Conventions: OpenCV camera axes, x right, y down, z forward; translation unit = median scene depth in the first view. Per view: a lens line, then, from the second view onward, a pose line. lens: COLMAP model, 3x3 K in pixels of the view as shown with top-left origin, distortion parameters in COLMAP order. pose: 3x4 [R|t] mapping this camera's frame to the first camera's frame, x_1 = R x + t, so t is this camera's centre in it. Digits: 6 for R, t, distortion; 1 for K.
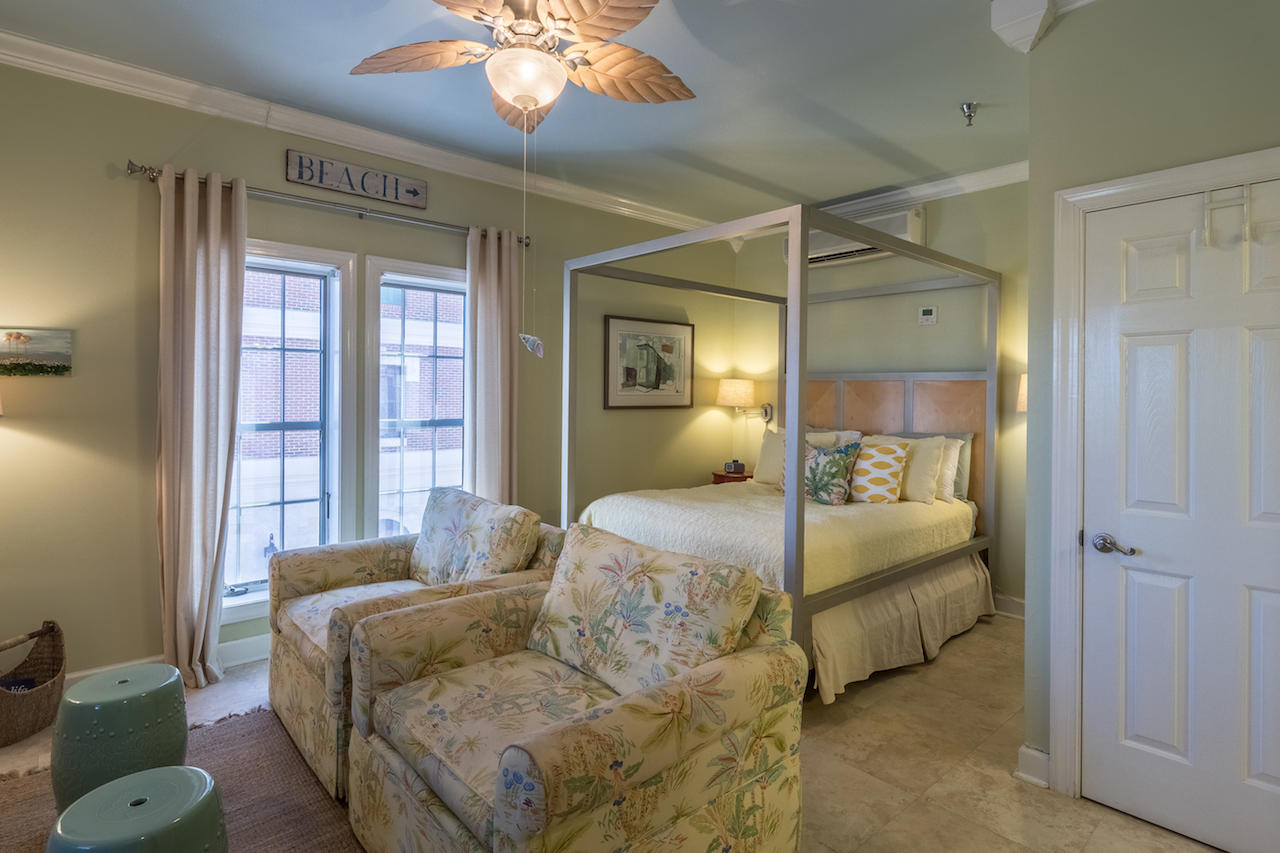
lens RADIAL K [[659.2, 0, 654.0], [0, 659.2, 412.3], [0, 0, 1]] dist [-0.007470, 0.000074]
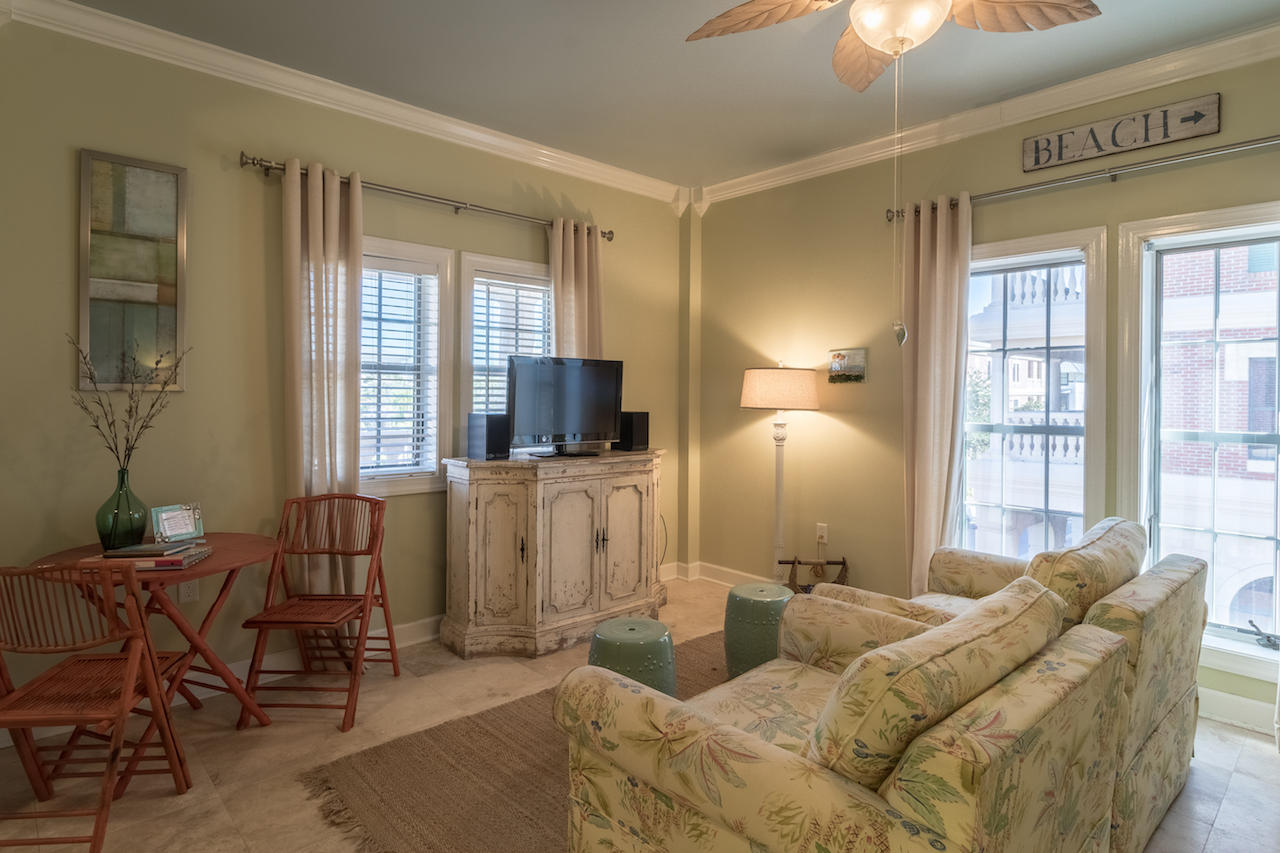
lens RADIAL K [[703.0, 0, 643.1], [0, 703.0, 421.9], [0, 0, 1]] dist [0.000286, 0.001942]
pose [[0.003350, 0.032047, -0.999481, 0.508378], [-0.034335, 0.998901, 0.031914, -0.004150], [0.999405, 0.034210, 0.004447, 0.488849]]
